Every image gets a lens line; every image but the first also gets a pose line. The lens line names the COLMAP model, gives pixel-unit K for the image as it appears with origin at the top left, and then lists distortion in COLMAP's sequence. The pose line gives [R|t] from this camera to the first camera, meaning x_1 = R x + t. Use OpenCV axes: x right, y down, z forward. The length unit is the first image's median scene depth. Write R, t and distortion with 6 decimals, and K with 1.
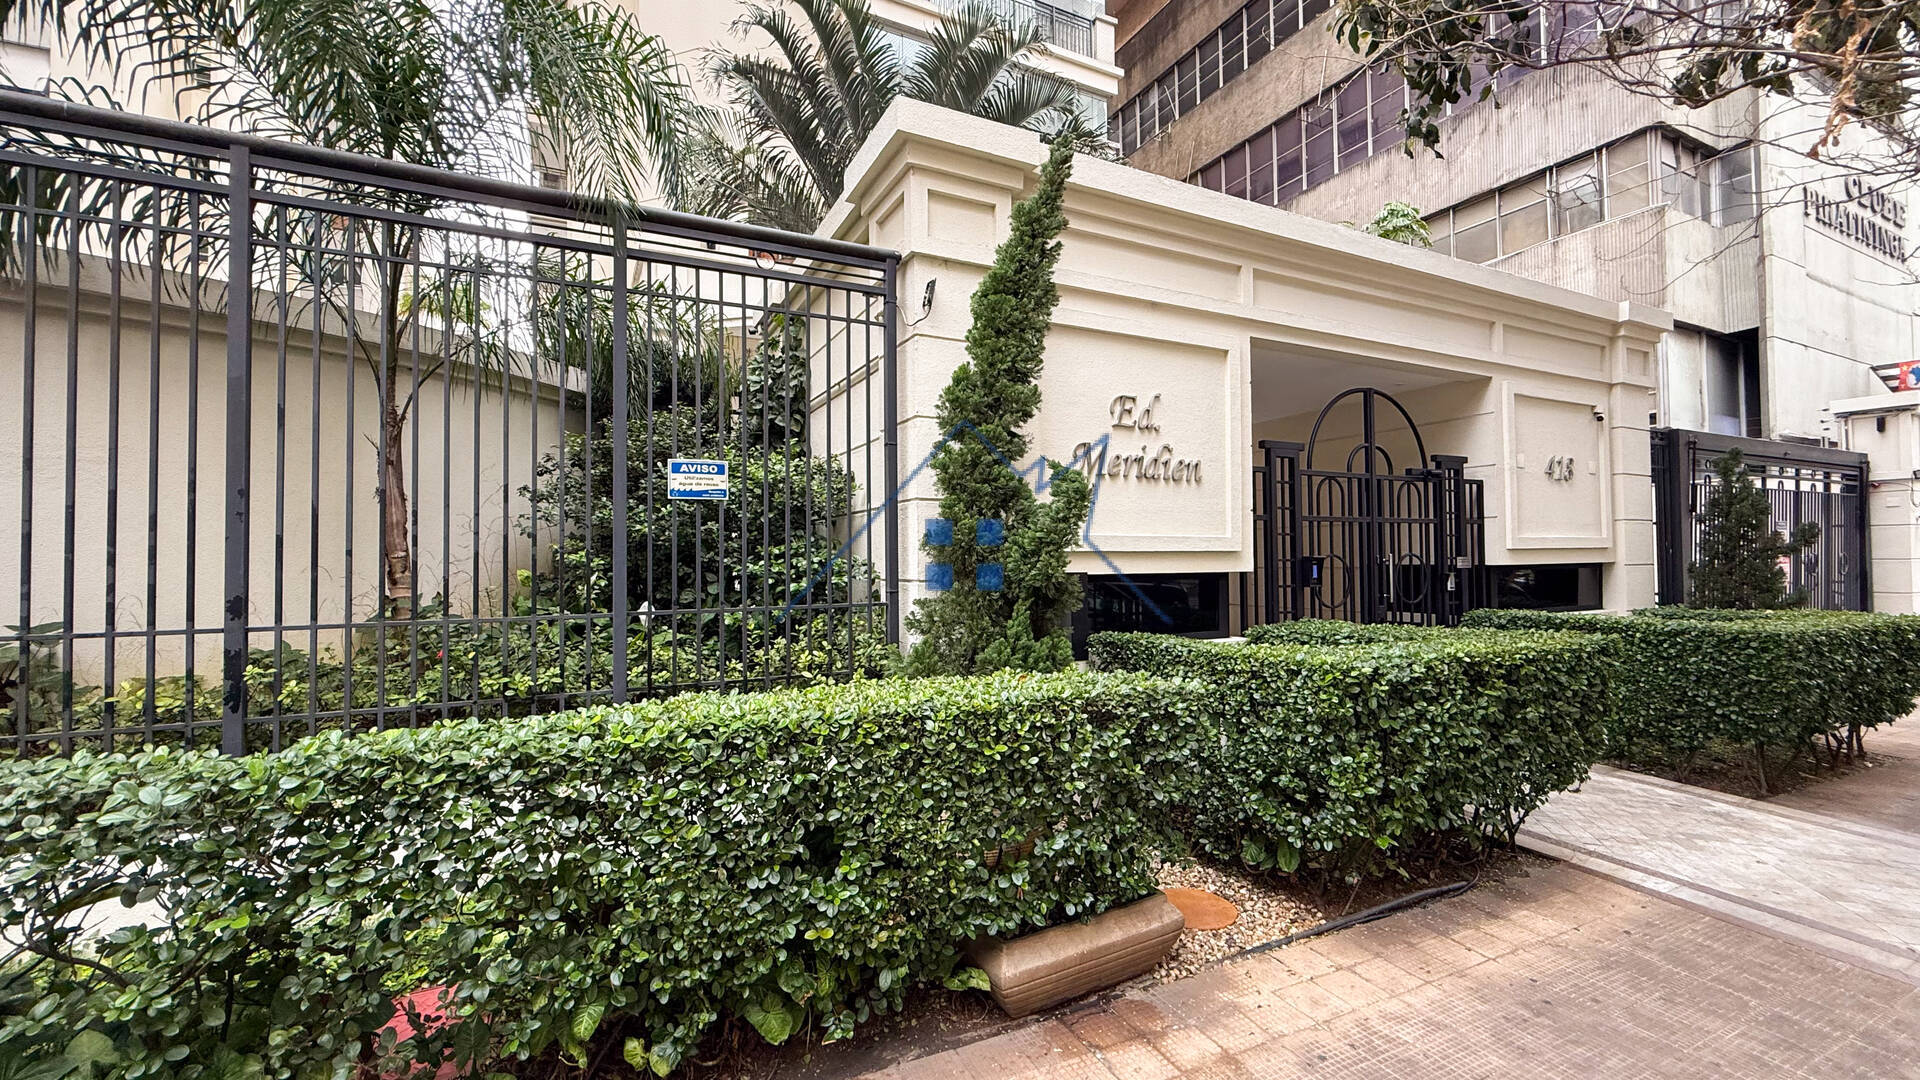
lens RADIAL K [[761.9, 0, 959.0], [0, 761.9, 538.8], [0, 0, 1]] dist [0.000163, -0.000131]
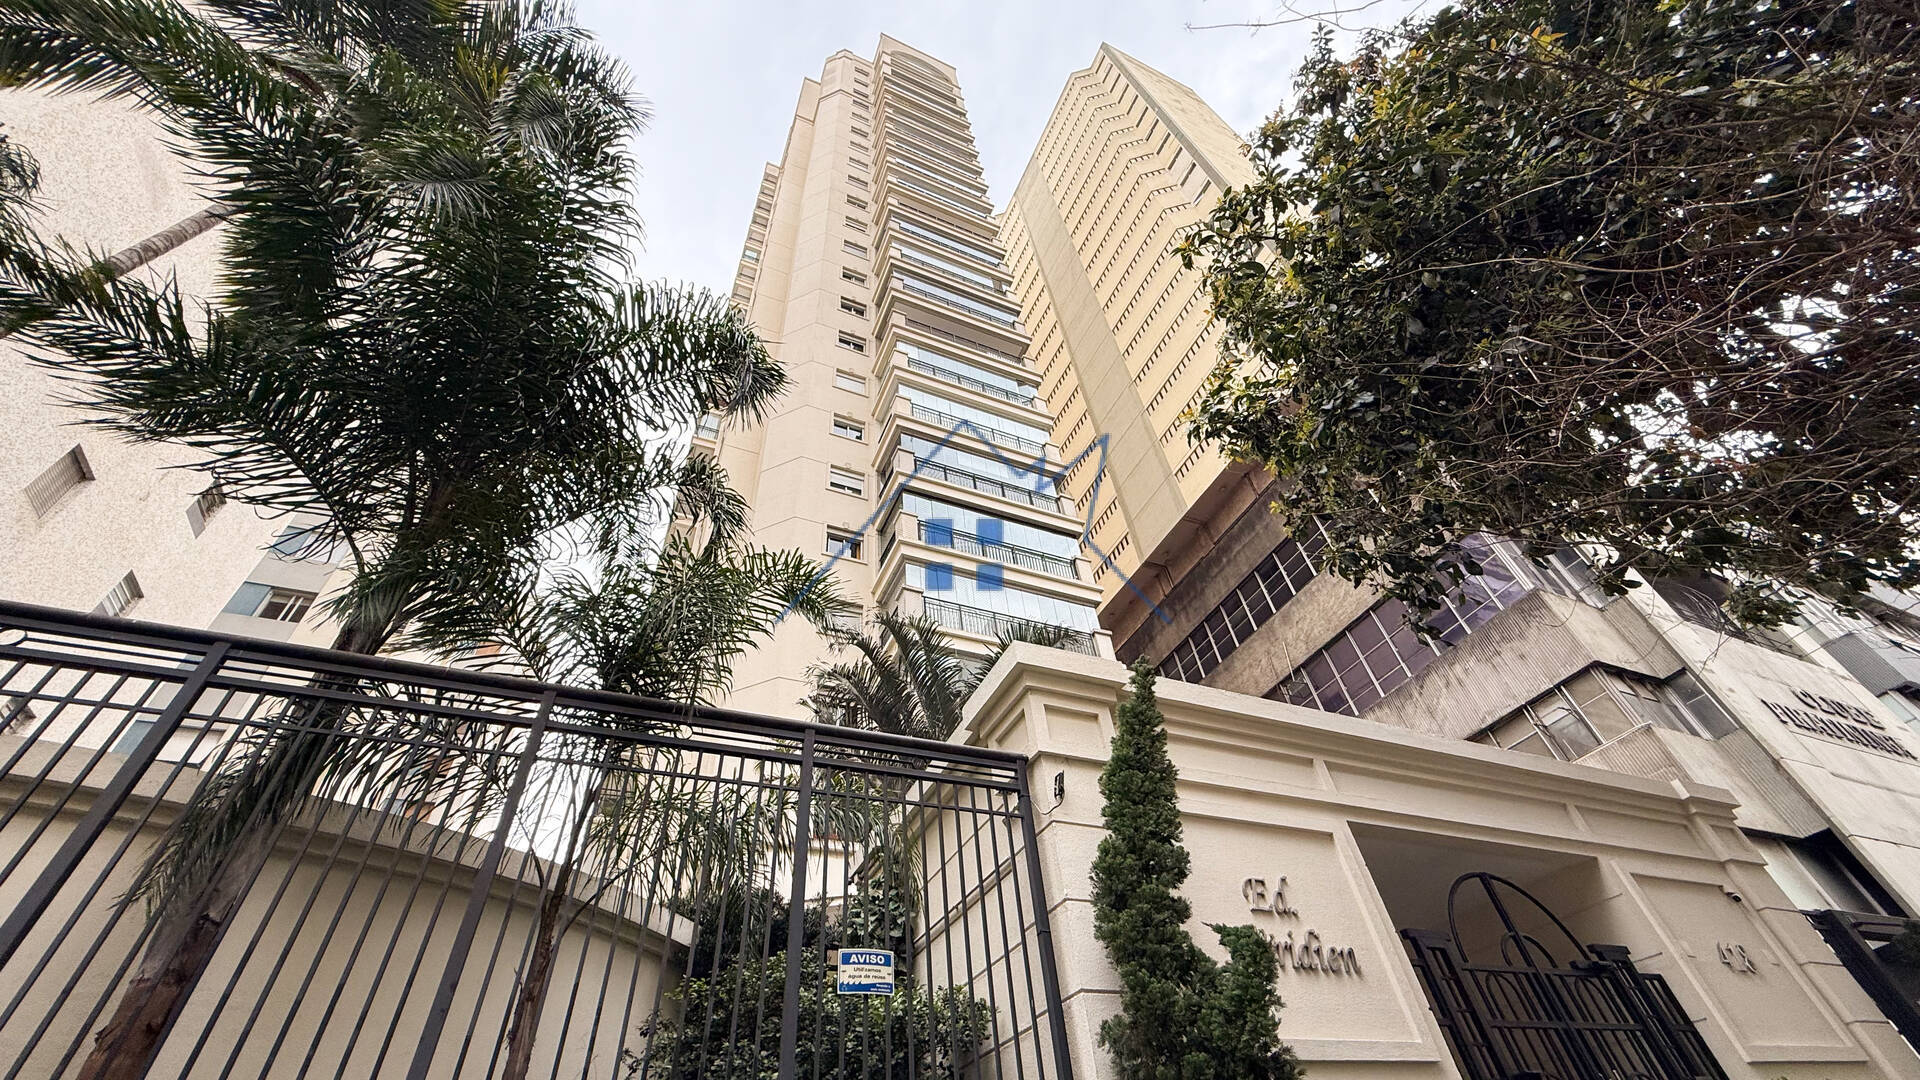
lens RADIAL K [[761.9, 0, 957.3], [0, 761.9, 540.4], [0, 0, 1]] dist [0.000163, -0.000131]
pose [[0.996368, -0.084407, 0.011223, -0.145036], [0.069069, 0.724065, -0.686265, 0.152283], [0.049799, 0.684548, 0.727265, -0.063271]]
